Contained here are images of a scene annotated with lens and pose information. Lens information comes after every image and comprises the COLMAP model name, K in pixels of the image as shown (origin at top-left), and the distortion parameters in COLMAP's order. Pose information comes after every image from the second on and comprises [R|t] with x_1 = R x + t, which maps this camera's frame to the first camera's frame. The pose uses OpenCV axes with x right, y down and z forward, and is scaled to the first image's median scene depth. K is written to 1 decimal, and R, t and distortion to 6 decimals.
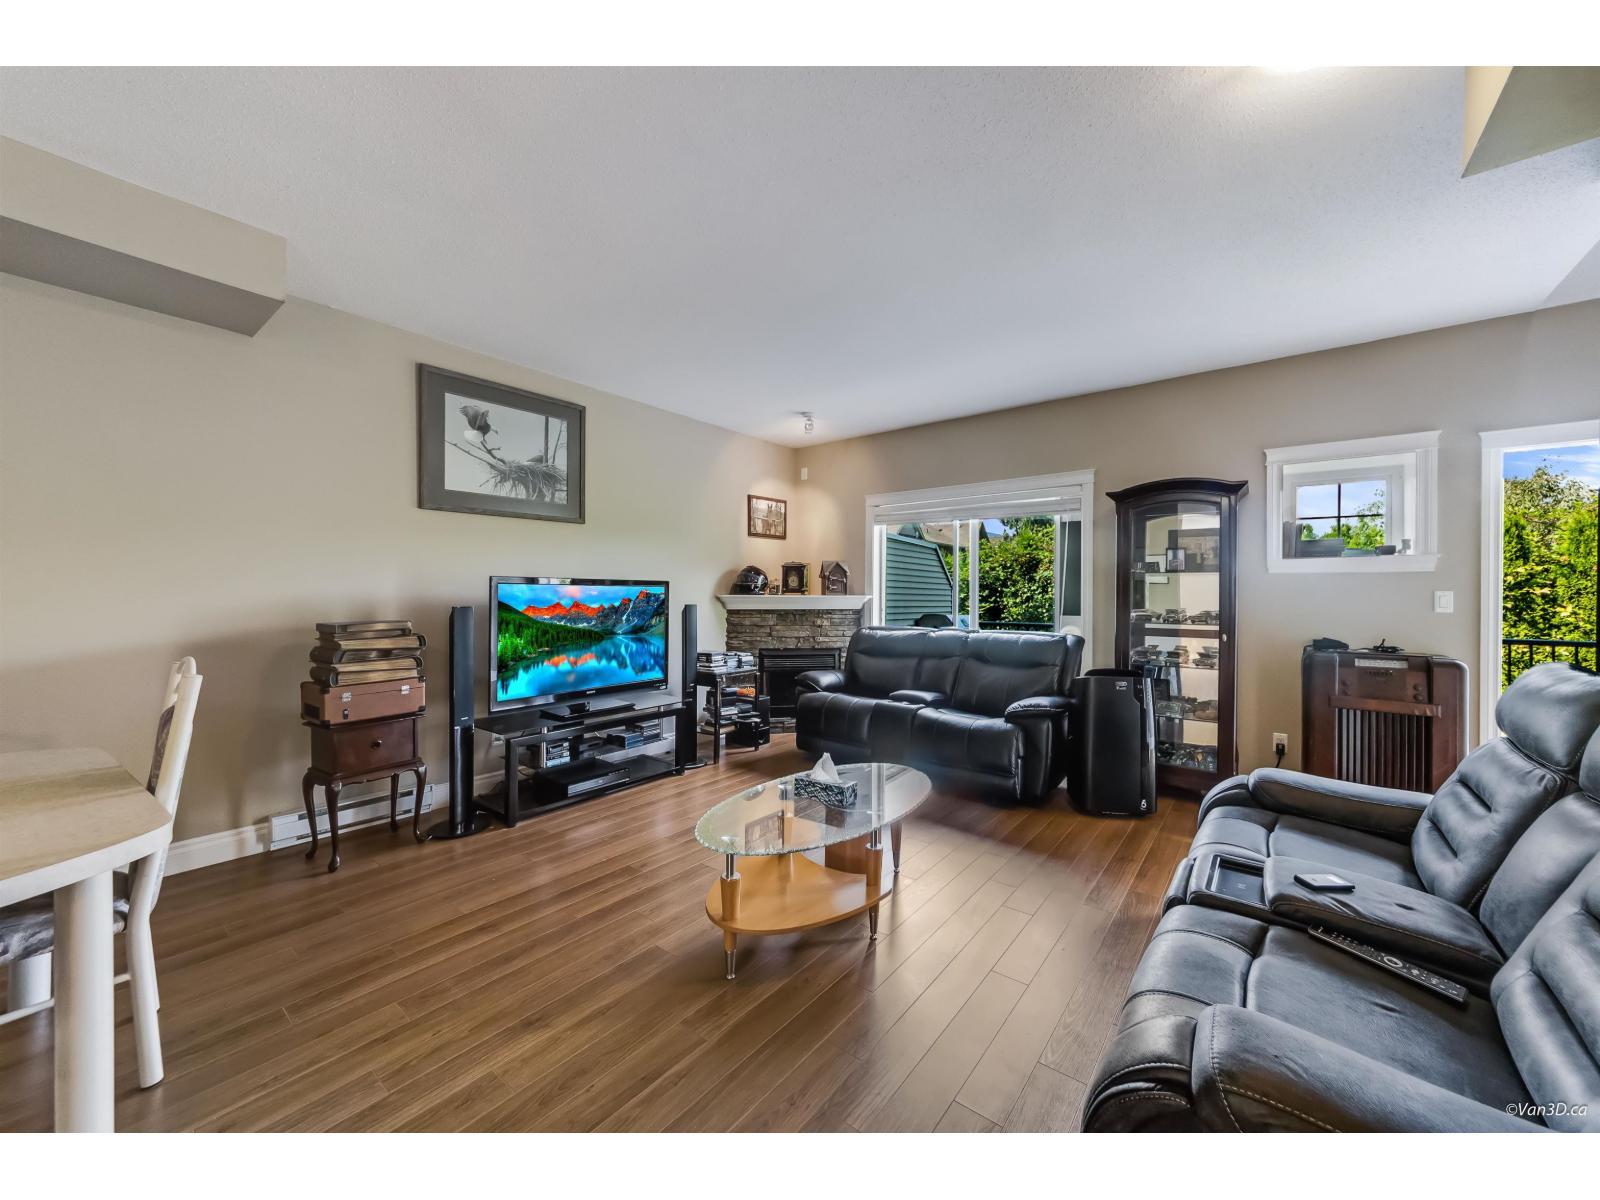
lens RADIAL K [[603.2, 0, 807.1], [0, 603.2, 592.7], [0, 0, 1]] dist [-0.000320, -0.000469]
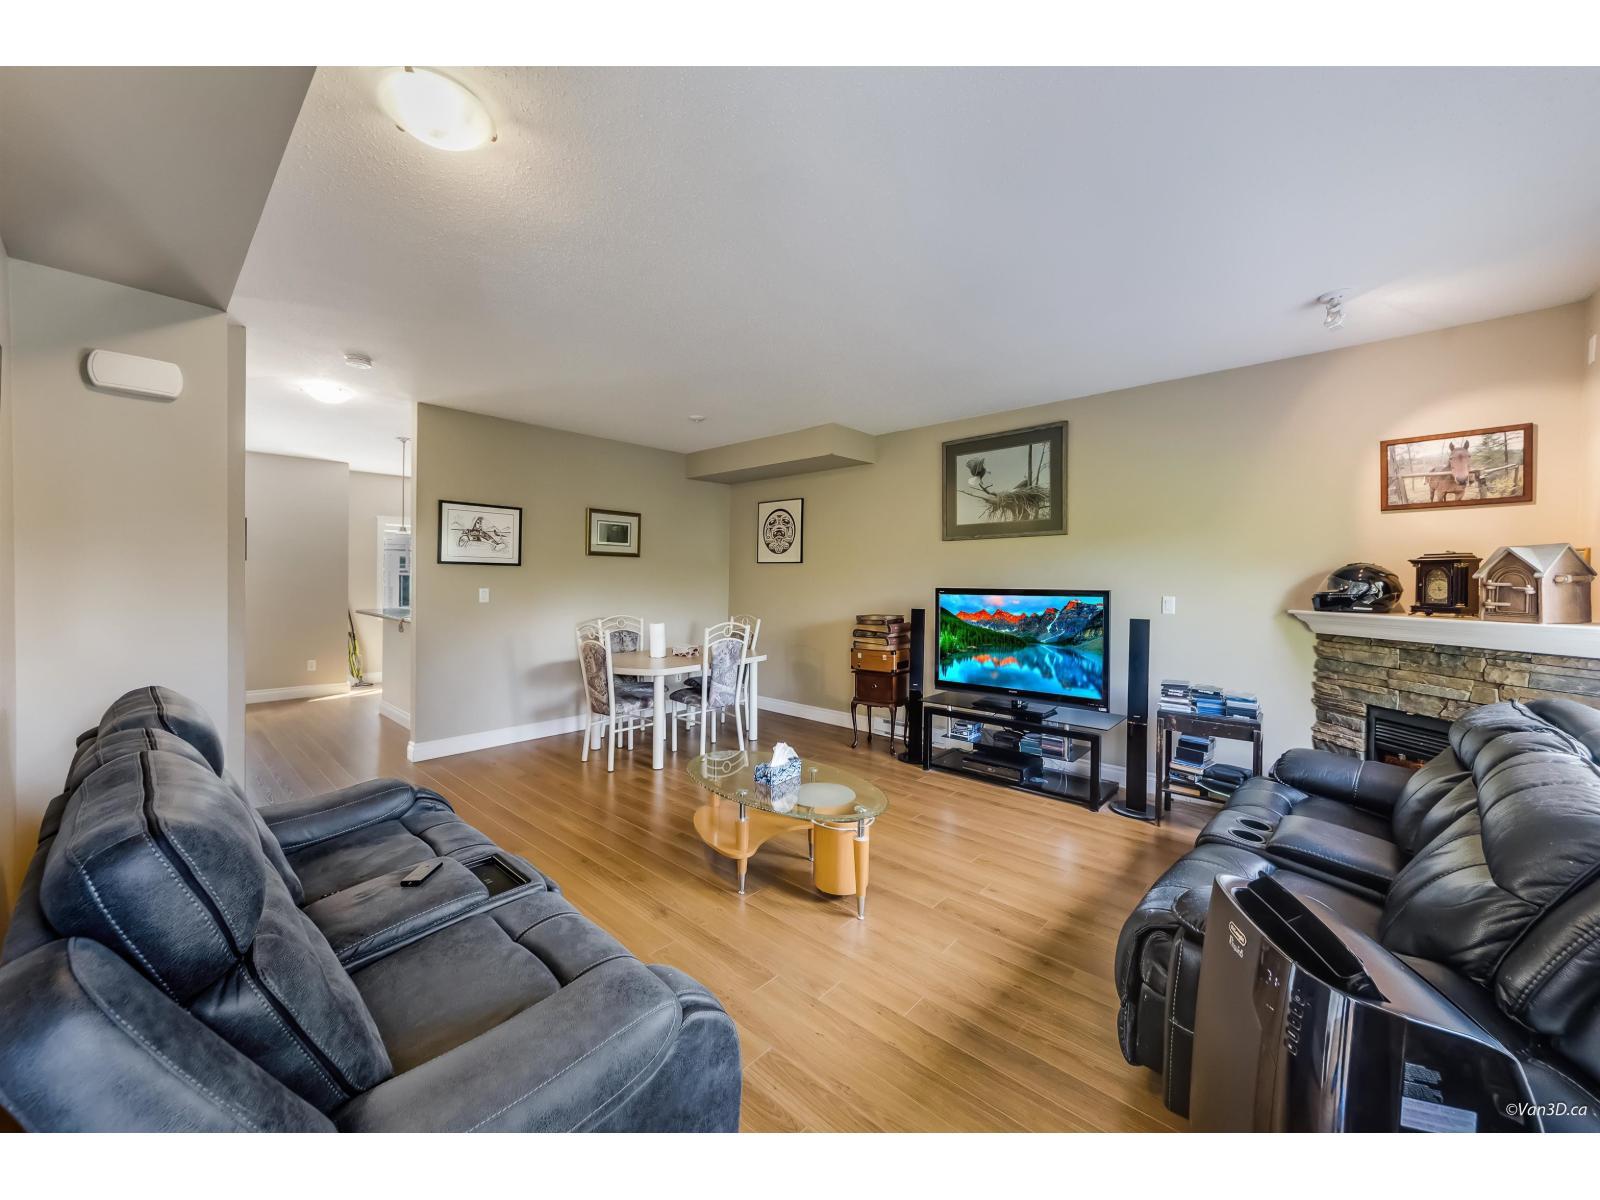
lens RADIAL K [[603.2, 0, 809.6], [0, 603.2, 587.0], [0, 0, 1]] dist [-0.000320, -0.000469]
pose [[-0.071004, 0.005582, -0.997460, 0.735586], [-0.003790, 0.999976, 0.005866, -0.031149], [0.997469, 0.004197, -0.070981, 0.678837]]
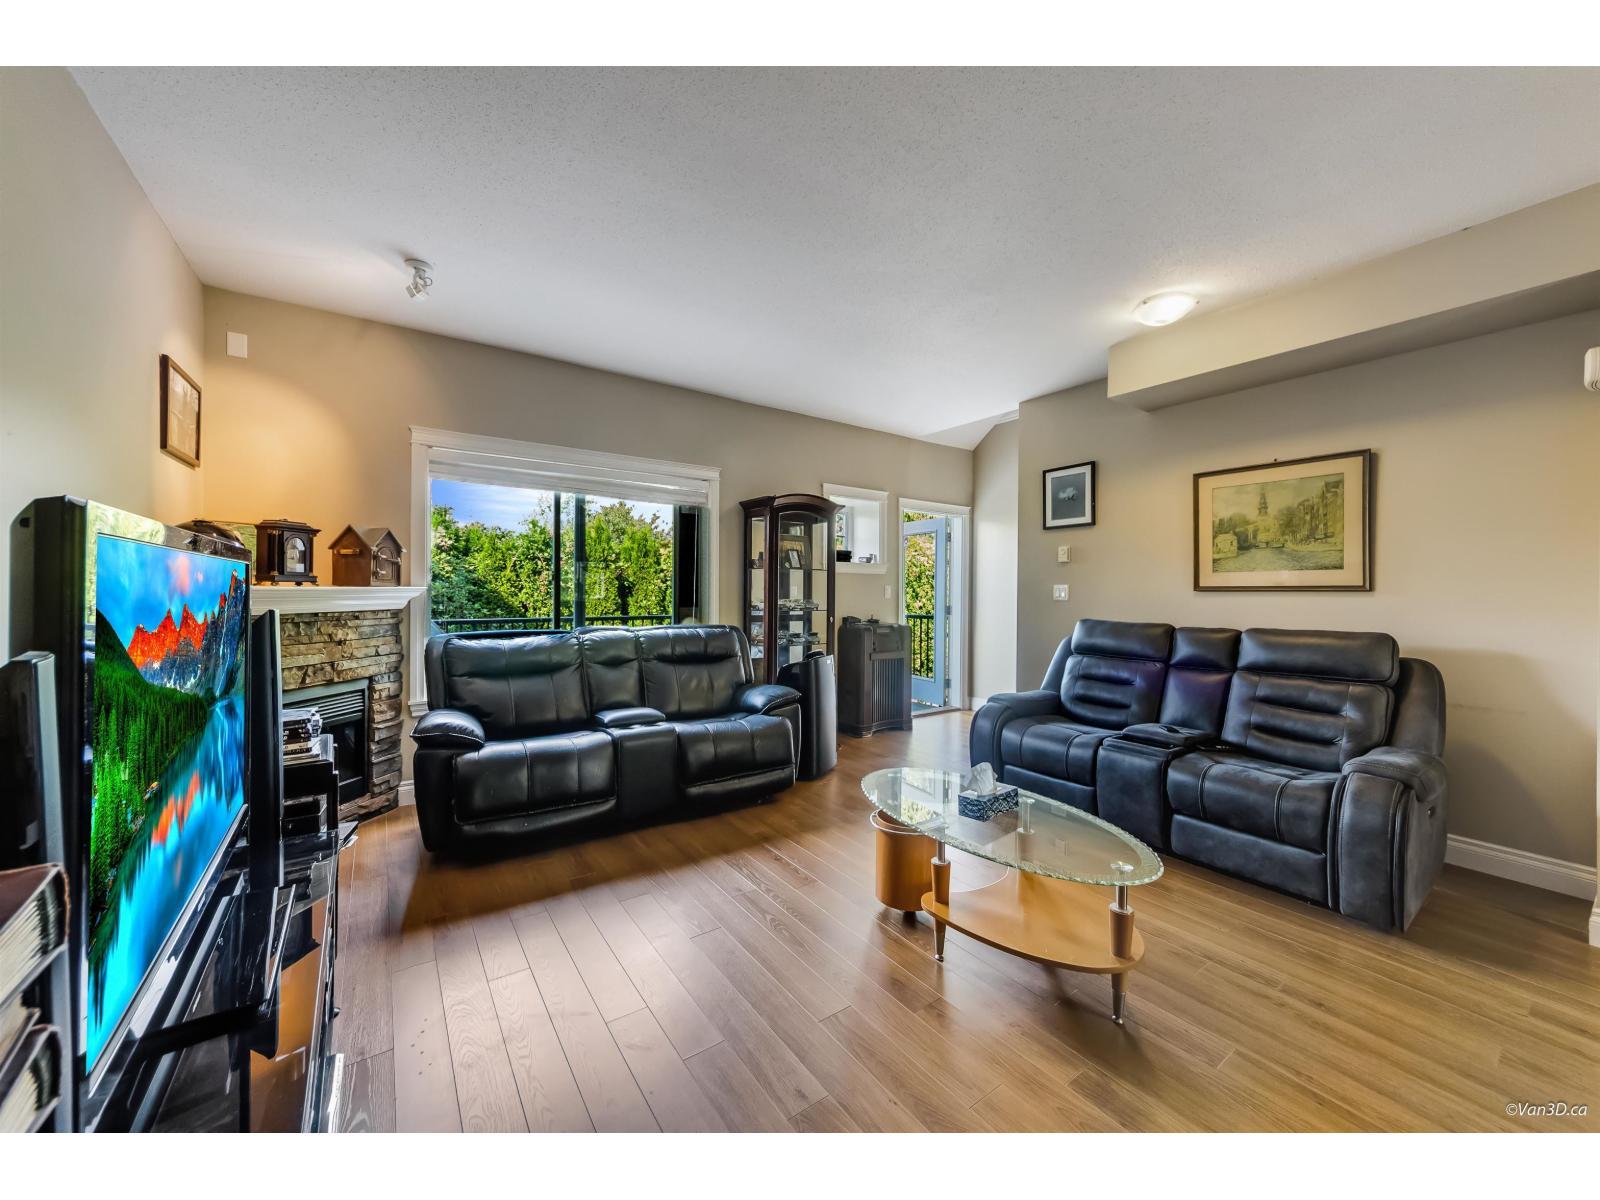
lens RADIAL K [[603.2, 0, 811.8], [0, 603.2, 590.6], [0, 0, 1]] dist [-0.000320, -0.000469]
pose [[0.277460, -0.006522, 0.960715, -0.538398], [-0.011669, 0.999880, 0.010158, -0.003402], [-0.960666, -0.014029, 0.277351, 0.596548]]
